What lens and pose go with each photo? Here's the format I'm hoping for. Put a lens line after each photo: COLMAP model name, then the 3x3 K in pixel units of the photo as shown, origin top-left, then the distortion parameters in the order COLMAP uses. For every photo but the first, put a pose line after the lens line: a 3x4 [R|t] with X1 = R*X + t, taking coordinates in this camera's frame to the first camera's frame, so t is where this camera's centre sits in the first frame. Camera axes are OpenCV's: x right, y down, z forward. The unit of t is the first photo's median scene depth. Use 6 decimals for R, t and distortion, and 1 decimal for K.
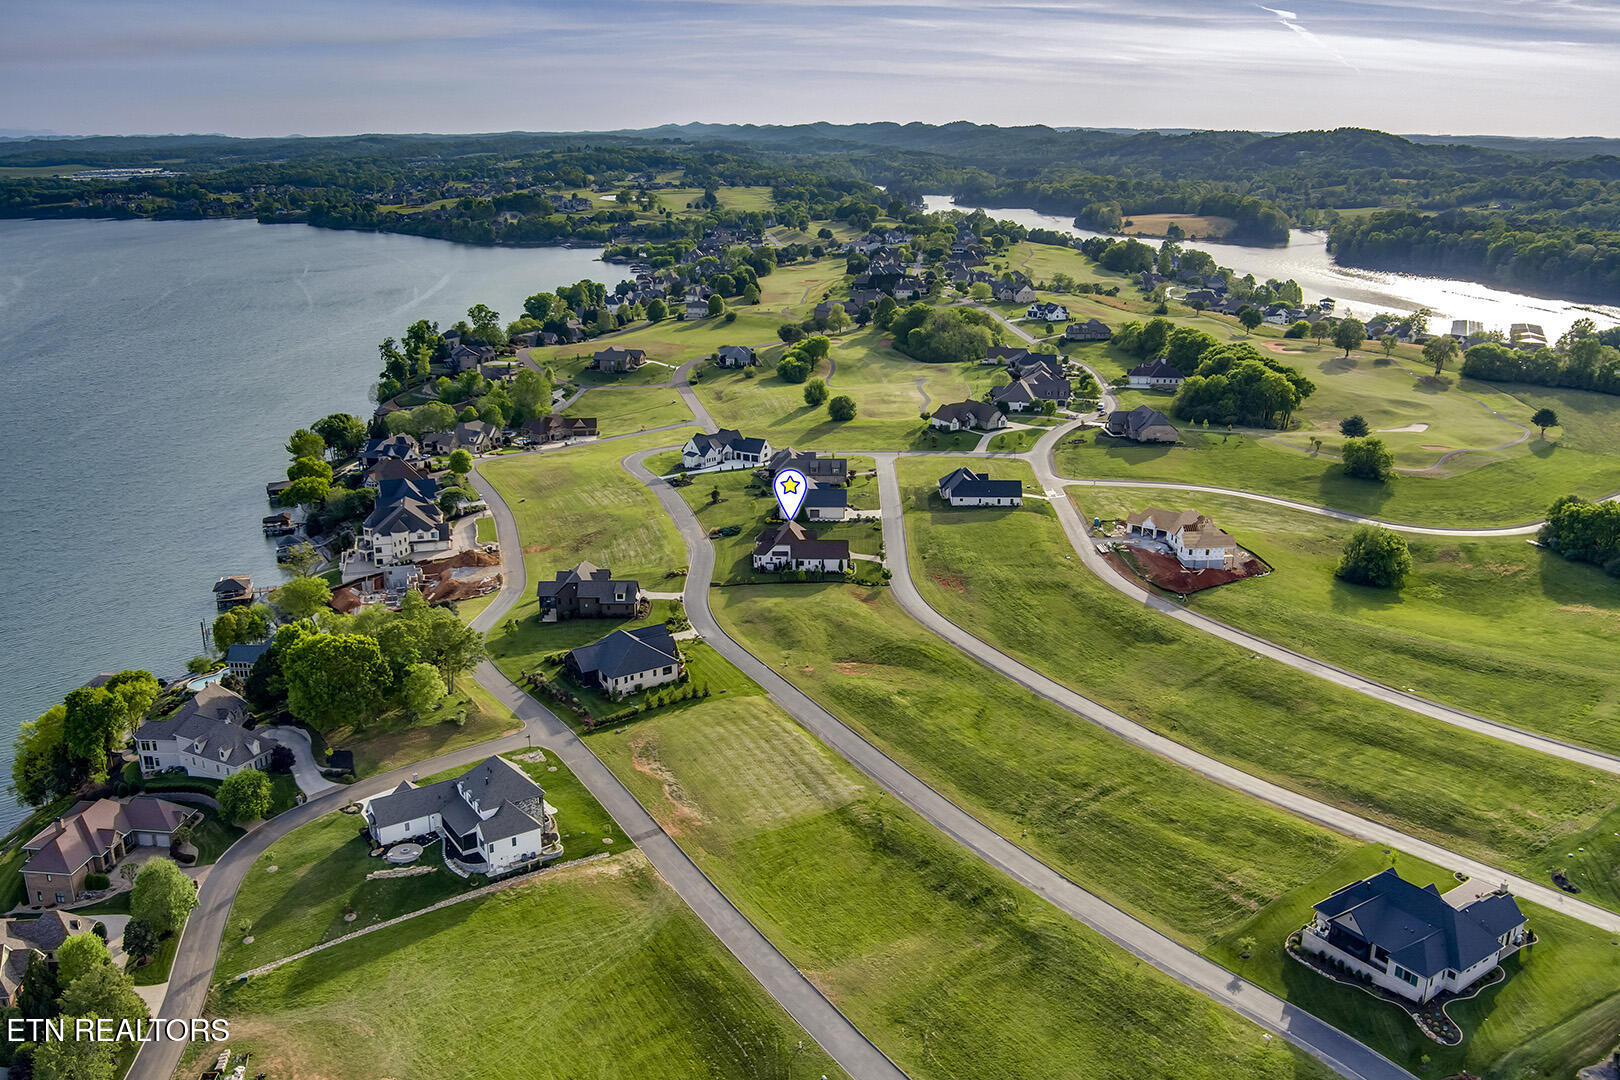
lens RADIAL K [[1357.1, 0, 810.0], [0, 1357.1, 540.0], [0, 0, 1]] dist [-0.066171, 0.007426]
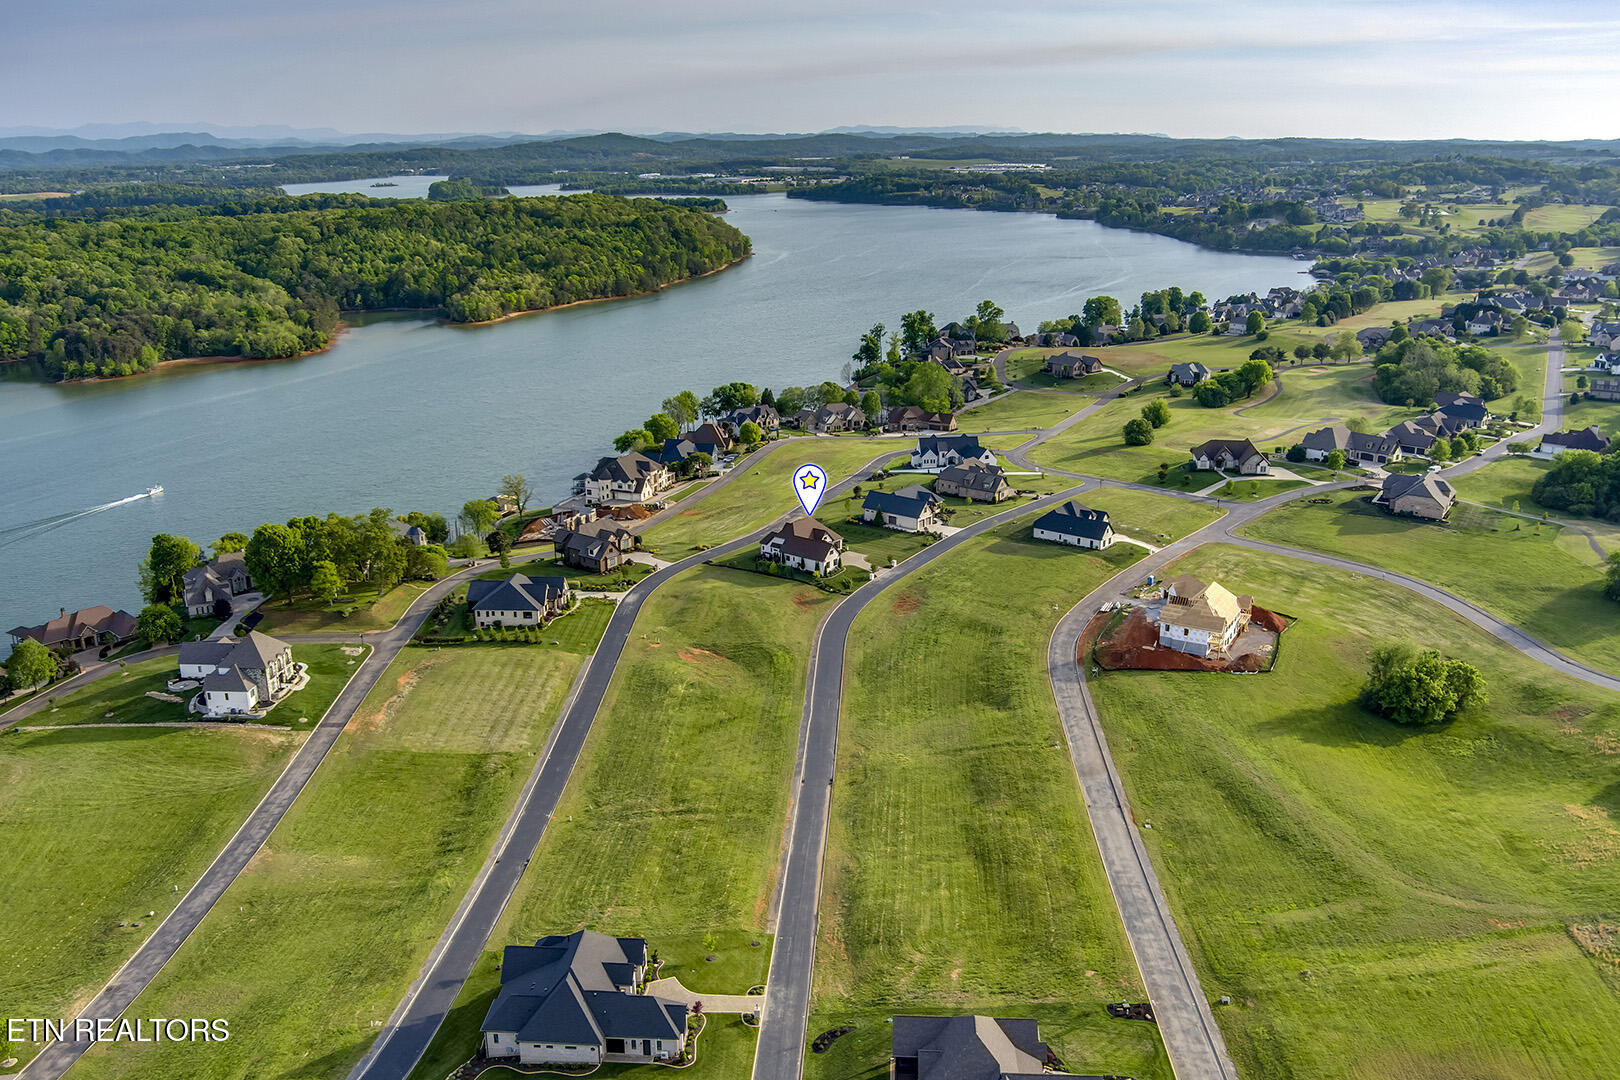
lens RADIAL K [[1357.1, 0, 810.0], [0, 1357.1, 540.0], [0, 0, 1]] dist [-0.066171, 0.007426]
pose [[0.803044, 0.169250, -0.571380, 0.414825], [-0.170458, 0.983997, 0.051902, -0.036752], [0.571021, 0.055717, 0.819043, 0.121825]]
